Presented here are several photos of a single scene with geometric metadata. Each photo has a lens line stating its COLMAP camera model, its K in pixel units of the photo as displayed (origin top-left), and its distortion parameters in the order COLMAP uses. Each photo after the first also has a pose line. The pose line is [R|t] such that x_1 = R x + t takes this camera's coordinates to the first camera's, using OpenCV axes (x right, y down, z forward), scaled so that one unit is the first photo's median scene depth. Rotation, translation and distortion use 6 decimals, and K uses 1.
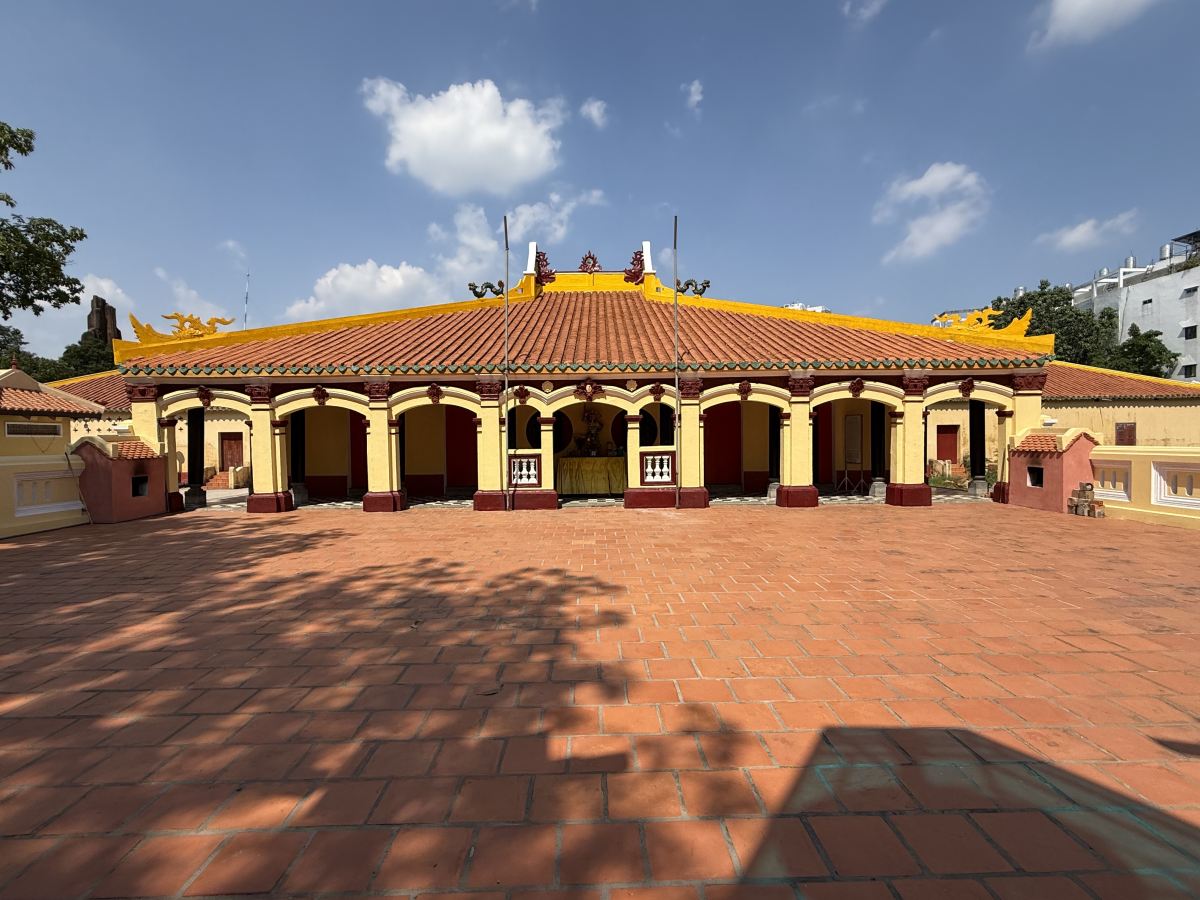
lens RADIAL K [[576.3, 0, 604.7], [0, 576.3, 456.0], [0, 0, 1]] dist [0.000851, -0.000404]
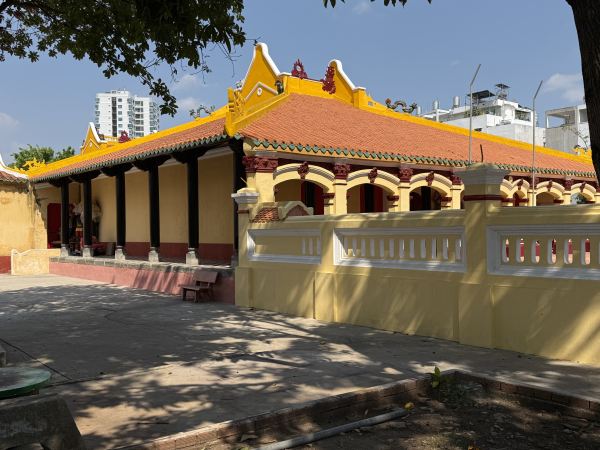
lens RADIAL K [[619.9, 0, 298.7], [0, 619.9, 225.9], [0, 0, 1]] dist [0.081376, 0.000000]
pose [[0.783698, 0.005837, 0.621115, -1.476486], [0.018544, 0.999290, -0.032789, 0.051004], [-0.620865, 0.037215, 0.783034, 0.013281]]
